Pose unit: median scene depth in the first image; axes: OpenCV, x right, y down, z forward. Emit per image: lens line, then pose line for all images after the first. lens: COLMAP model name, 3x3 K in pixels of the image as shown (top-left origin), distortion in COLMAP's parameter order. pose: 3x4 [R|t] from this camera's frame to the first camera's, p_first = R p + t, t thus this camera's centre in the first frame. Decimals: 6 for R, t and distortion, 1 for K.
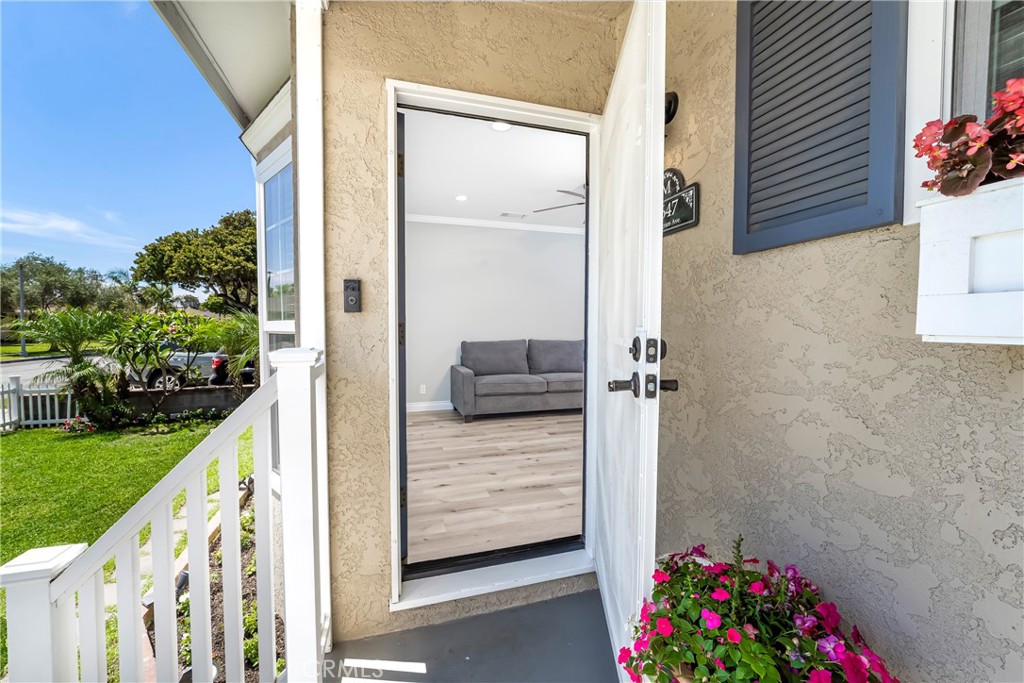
lens RADIAL K [[416.2, 0, 513.0], [0, 416.2, 343.8], [0, 0, 1]] dist [-0.015736, 0.003071]
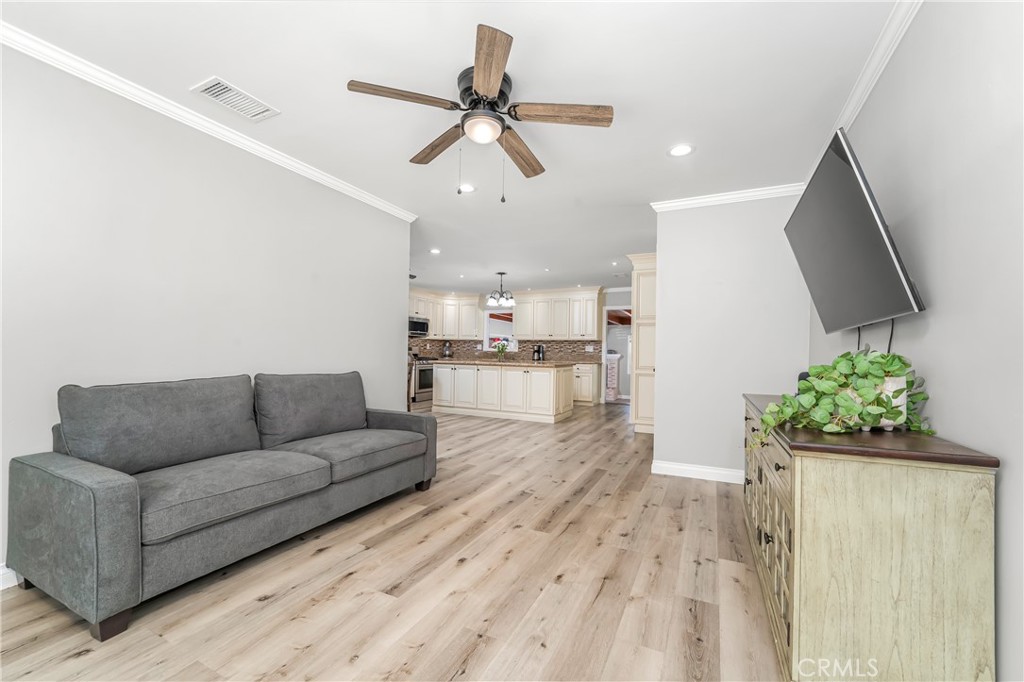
lens RADIAL K [[416.2, 0, 516.6], [0, 416.2, 348.9], [0, 0, 1]] dist [-0.015736, 0.003071]
pose [[0.683374, 0.011476, 0.729978, -0.126244], [0.019004, 0.999258, -0.033500, -0.021319], [-0.729821, 0.036766, 0.682649, 0.527254]]
